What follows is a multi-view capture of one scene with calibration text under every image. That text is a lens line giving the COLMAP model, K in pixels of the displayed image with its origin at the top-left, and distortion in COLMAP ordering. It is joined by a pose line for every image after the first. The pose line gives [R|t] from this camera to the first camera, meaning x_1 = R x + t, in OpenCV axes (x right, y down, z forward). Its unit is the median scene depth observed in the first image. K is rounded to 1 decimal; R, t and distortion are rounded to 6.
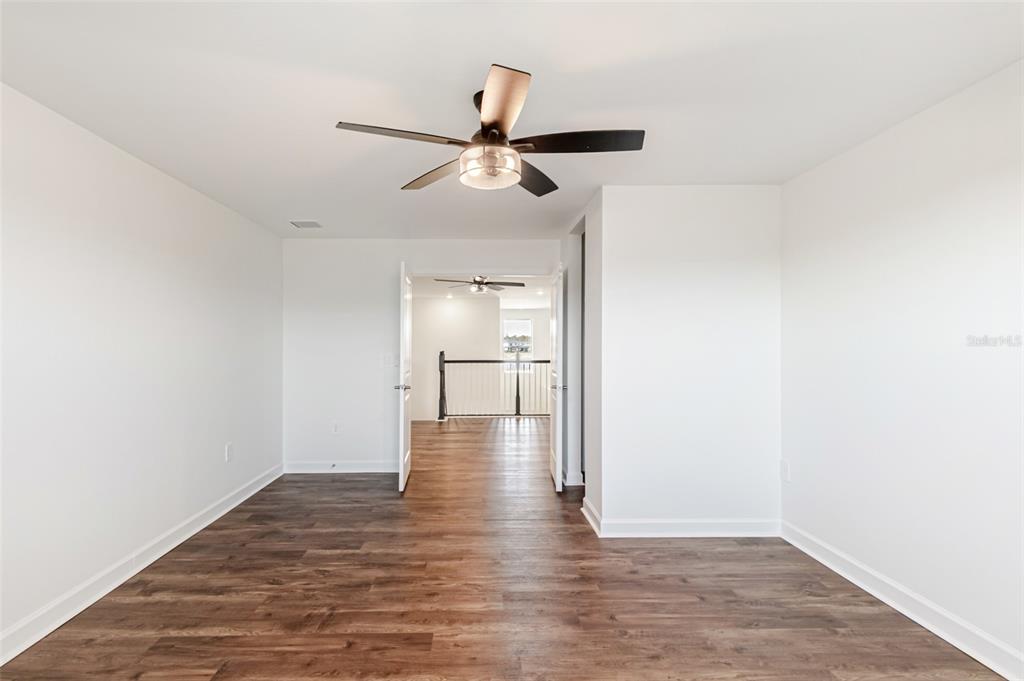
lens RADIAL K [[467.9, 0, 508.3], [0, 467.9, 343.9], [0, 0, 1]] dist [0.021895, -0.000018]
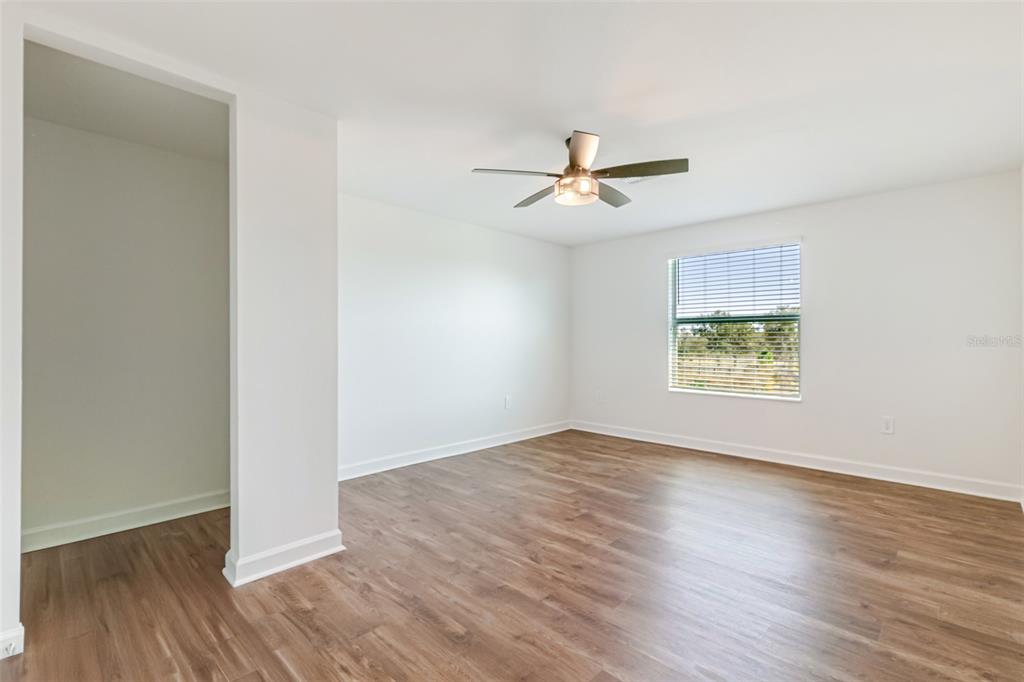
lens RADIAL K [[467.9, 0, 507.1], [0, 467.9, 345.6], [0, 0, 1]] dist [0.021895, -0.000018]
pose [[-0.665824, -0.003694, 0.746100, -0.778195], [-0.004733, 0.999989, 0.000728, 0.078011], [-0.746094, -0.003046, -0.665833, 1.740740]]
